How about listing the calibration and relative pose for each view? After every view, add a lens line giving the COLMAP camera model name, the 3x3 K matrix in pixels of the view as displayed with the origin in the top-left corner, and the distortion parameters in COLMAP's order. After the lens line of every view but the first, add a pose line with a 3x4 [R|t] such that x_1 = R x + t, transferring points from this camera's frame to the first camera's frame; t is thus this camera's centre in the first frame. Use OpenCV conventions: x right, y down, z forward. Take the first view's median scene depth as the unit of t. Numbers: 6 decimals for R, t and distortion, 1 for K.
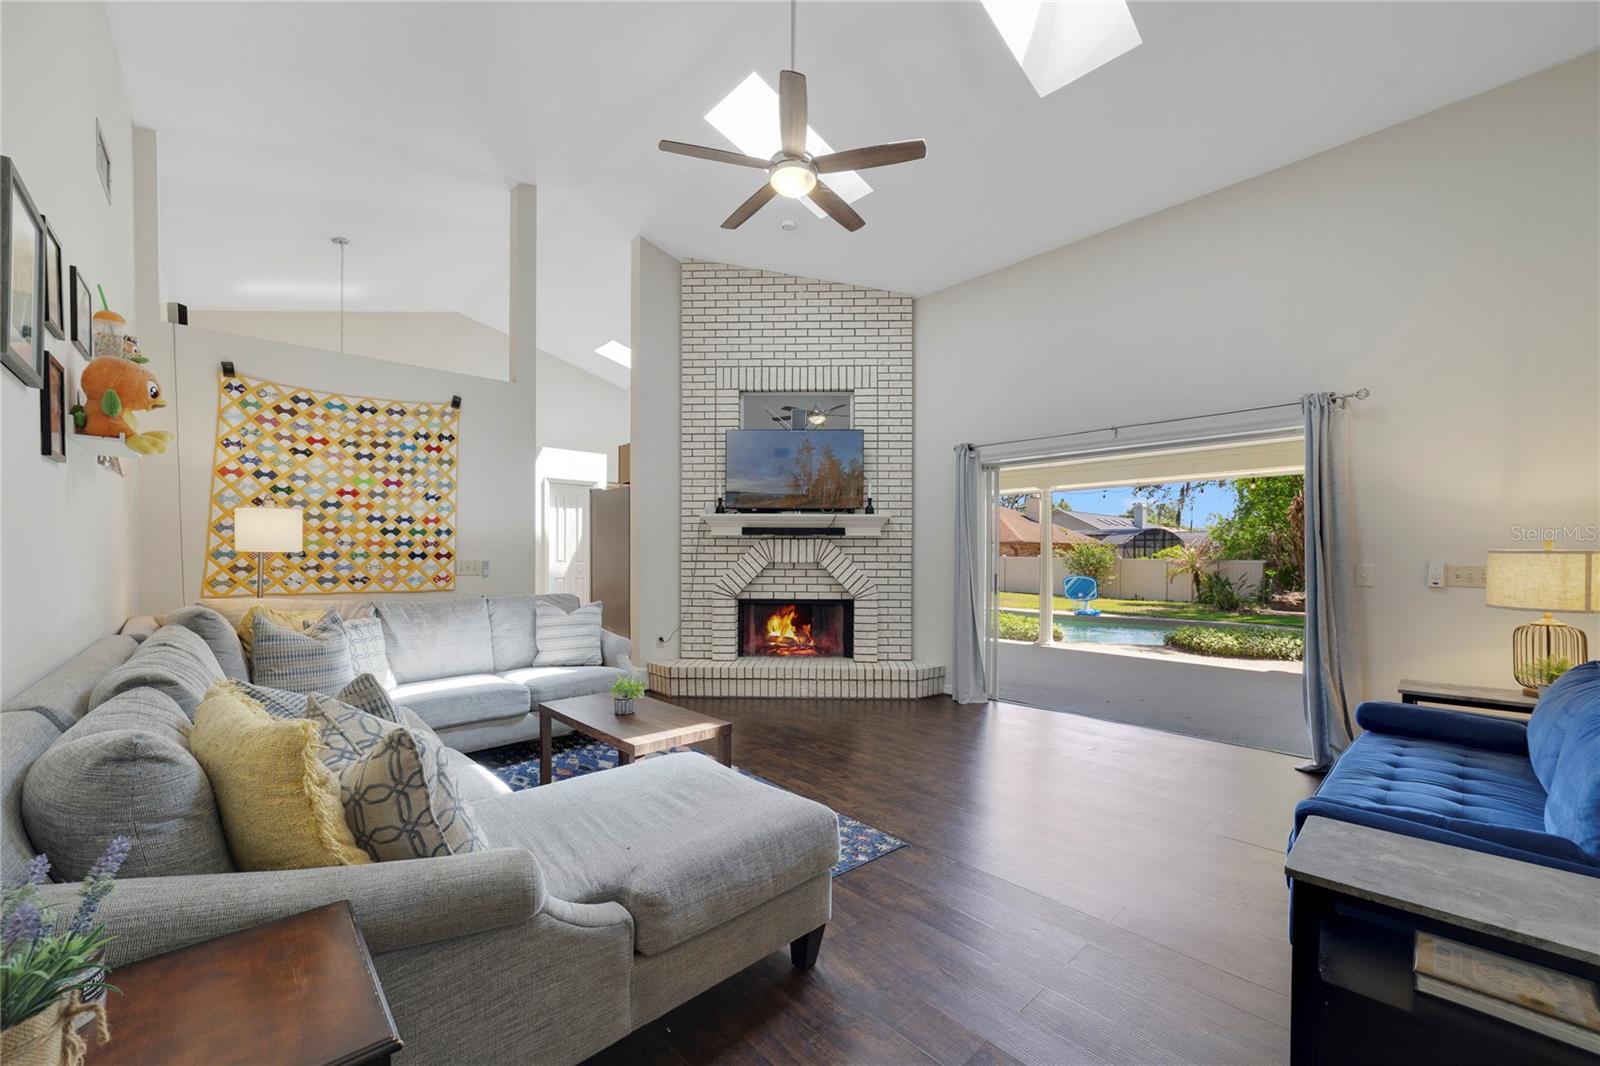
lens RADIAL K [[616.4, 0, 804.1], [0, 616.4, 543.1], [0, 0, 1]] dist [-0.026776, 0.012429]
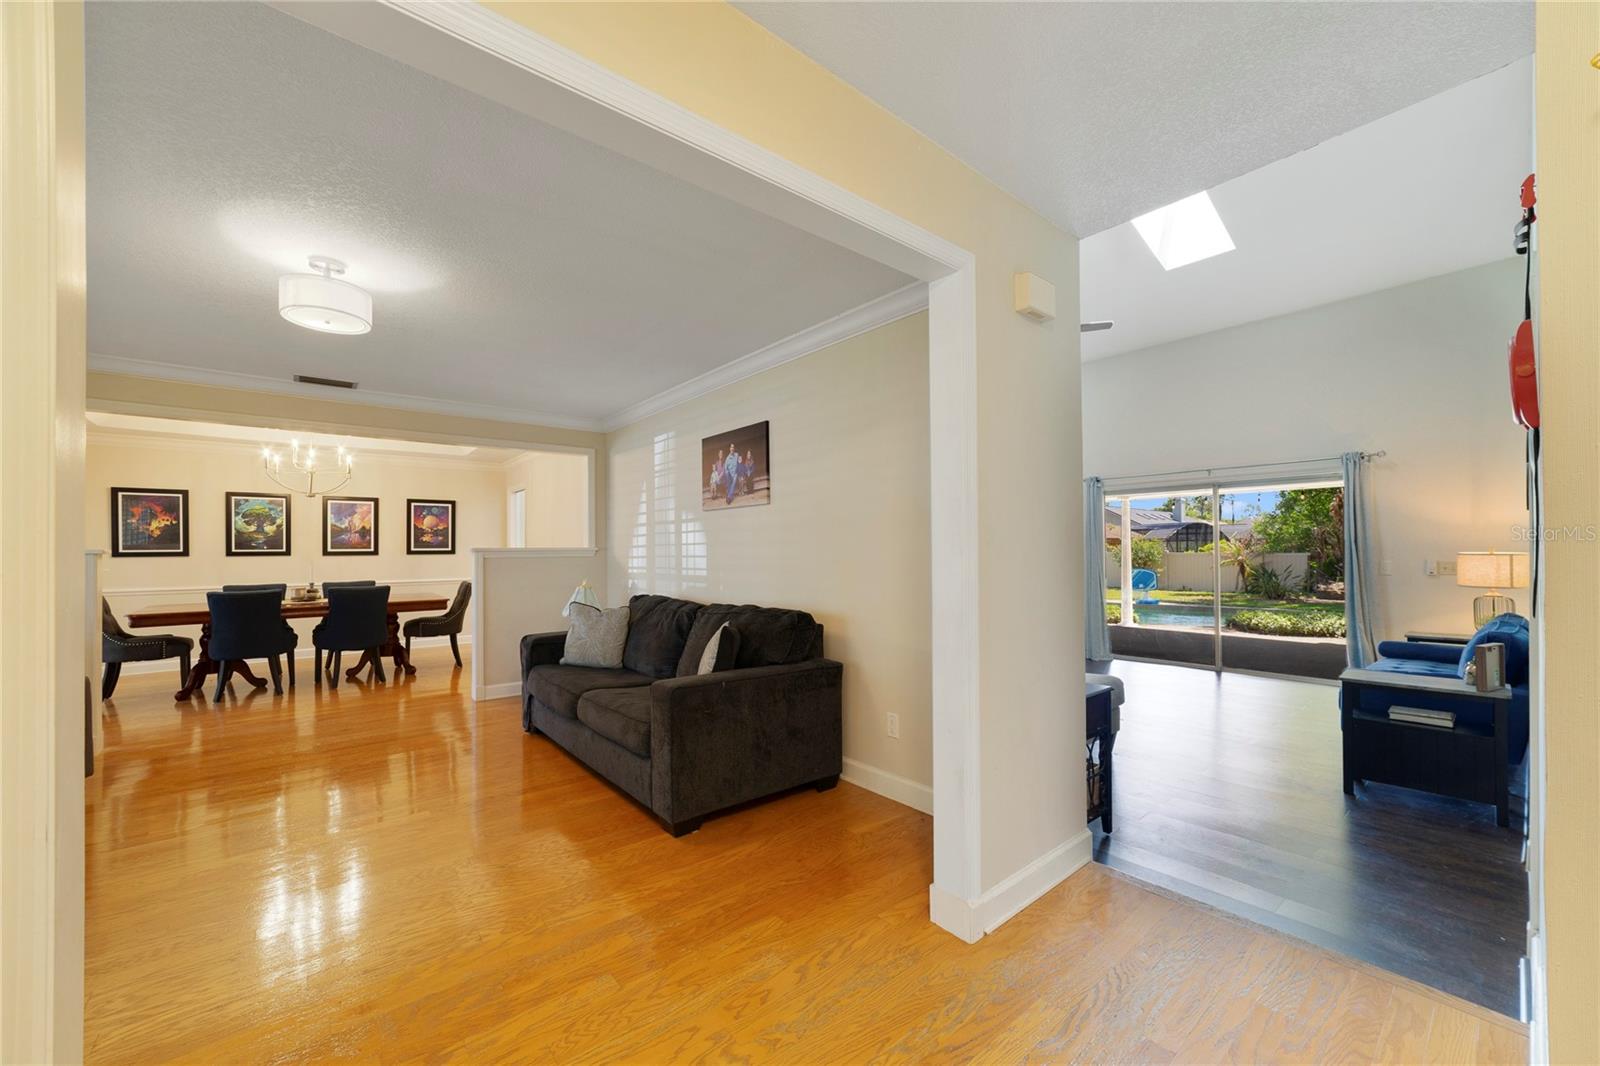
lens RADIAL K [[609.9, 0, 794.8], [0, 609.9, 531.4], [0, 0, 1]] dist [-0.001785, 0.000114]
pose [[0.998679, -0.013388, -0.049615, -0.110406], [0.012782, 0.999840, -0.012501, -0.008721], [0.049774, 0.011850, 0.998690, -0.136609]]
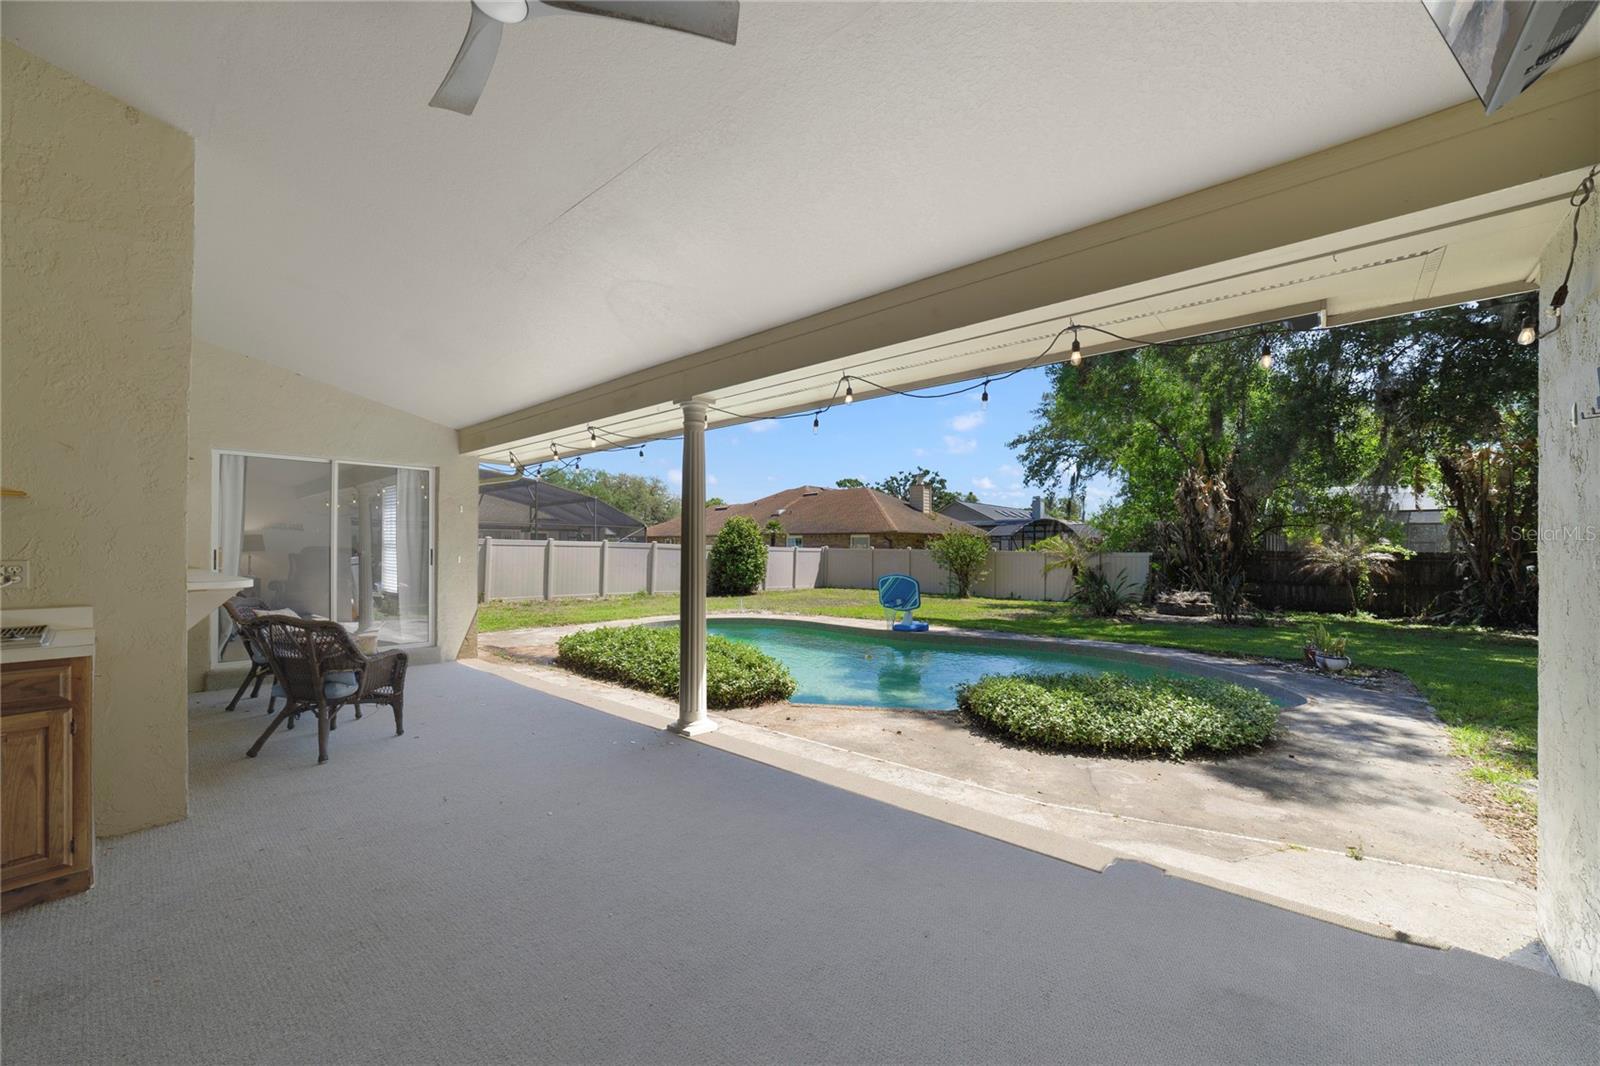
lens RADIAL K [[616.4, 0, 804.1], [0, 616.4, 543.1], [0, 0, 1]] dist [-0.026776, 0.012429]
pose [[0.992447, 0.001979, 0.122657, 0.208413], [-0.003254, 0.999943, 0.010195, 0.009317], [-0.122630, -0.010517, 0.992397, 0.259412]]
